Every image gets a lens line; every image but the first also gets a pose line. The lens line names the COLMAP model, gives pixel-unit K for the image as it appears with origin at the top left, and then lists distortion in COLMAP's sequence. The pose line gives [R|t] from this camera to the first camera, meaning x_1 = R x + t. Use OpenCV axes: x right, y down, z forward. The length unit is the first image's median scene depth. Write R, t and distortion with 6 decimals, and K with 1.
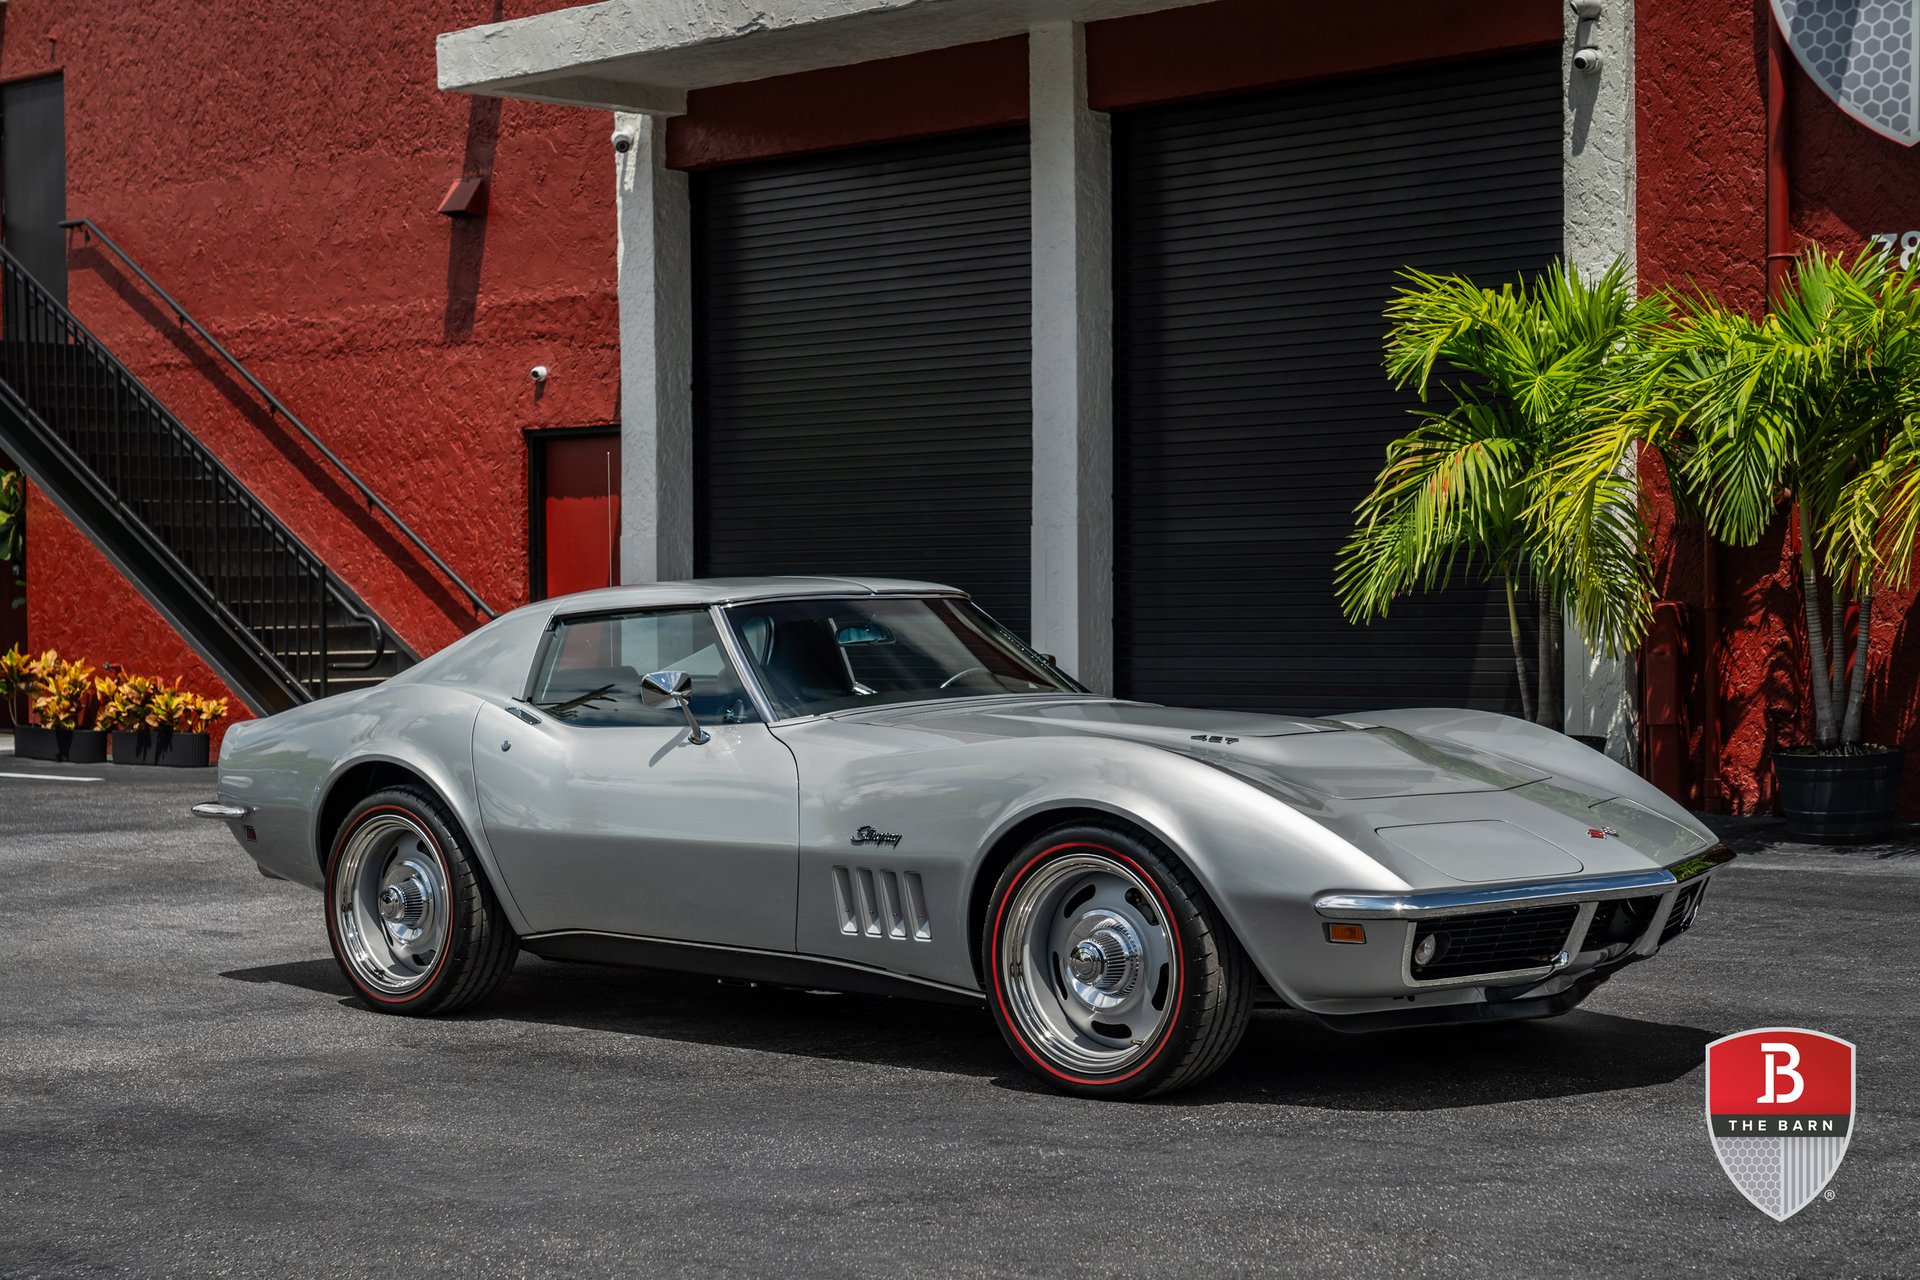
lens RADIAL K [[2991.1, 0, 952.1], [0, 2991.1, 712.7], [0, 0, 1]] dist [-0.012572, 0.033152]
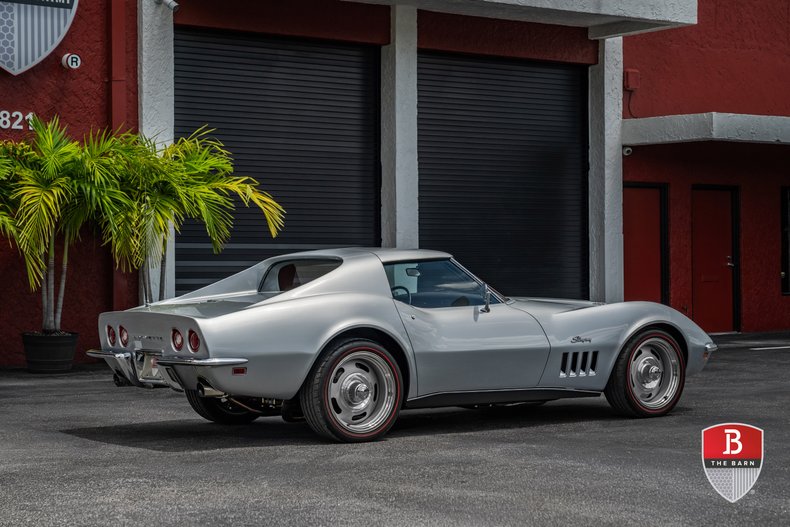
lens RADIAL K [[1575.5, 0, 395.0], [0, 1575.5, 263.5], [0, 0, 1]] dist [0.062551, -0.068714]
pose [[0.221718, 0.019033, 0.974925, -0.584033], [0.038049, 0.998879, -0.028154, 0.001659], [-0.974368, 0.043338, 0.220745, 0.323042]]
